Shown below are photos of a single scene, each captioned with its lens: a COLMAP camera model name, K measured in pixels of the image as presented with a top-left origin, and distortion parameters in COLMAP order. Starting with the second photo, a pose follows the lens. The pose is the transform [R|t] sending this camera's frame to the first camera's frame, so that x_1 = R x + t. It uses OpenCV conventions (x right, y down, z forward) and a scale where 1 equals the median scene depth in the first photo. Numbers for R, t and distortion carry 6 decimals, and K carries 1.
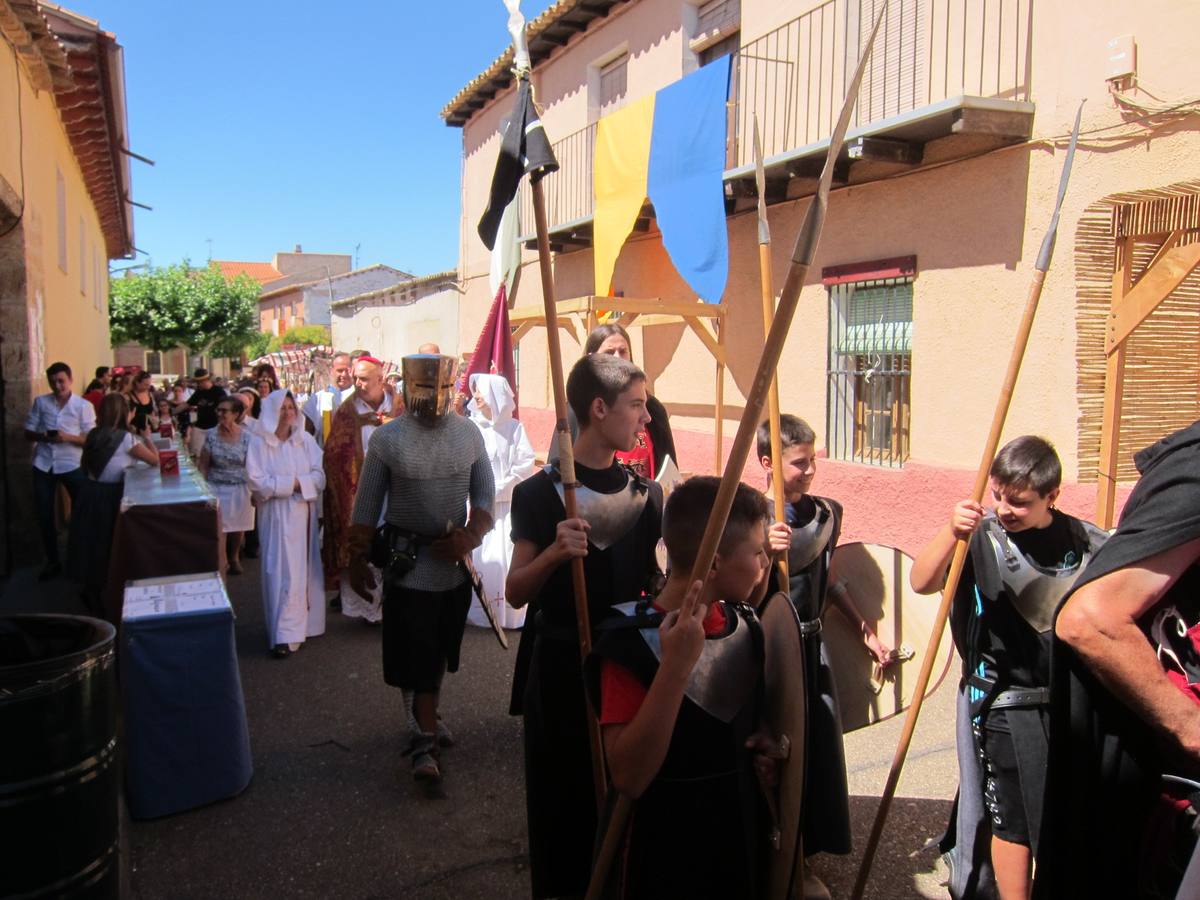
lens RADIAL K [[1012.7, 0, 600.0], [0, 1012.7, 450.0], [0, 0, 1]] dist [-0.061566, 0.020673]
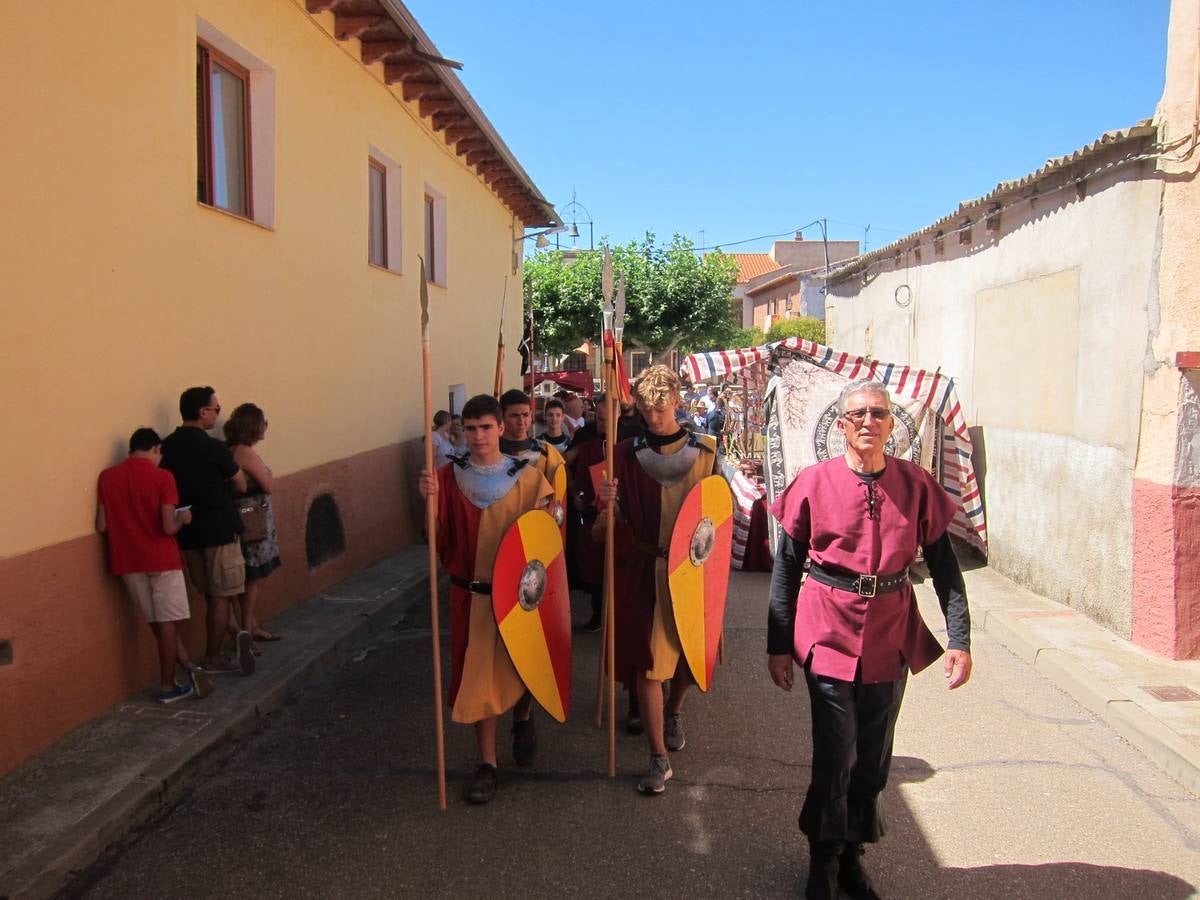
lens RADIAL K [[1012.7, 0, 600.0], [0, 1012.7, 450.0], [0, 0, 1]] dist [-0.061566, 0.020673]
pose [[0.883362, 0.039106, -0.467056, -0.071934], [-0.039801, 0.999172, 0.008382, -0.027729], [0.466997, 0.011185, 0.884188, 0.293541]]
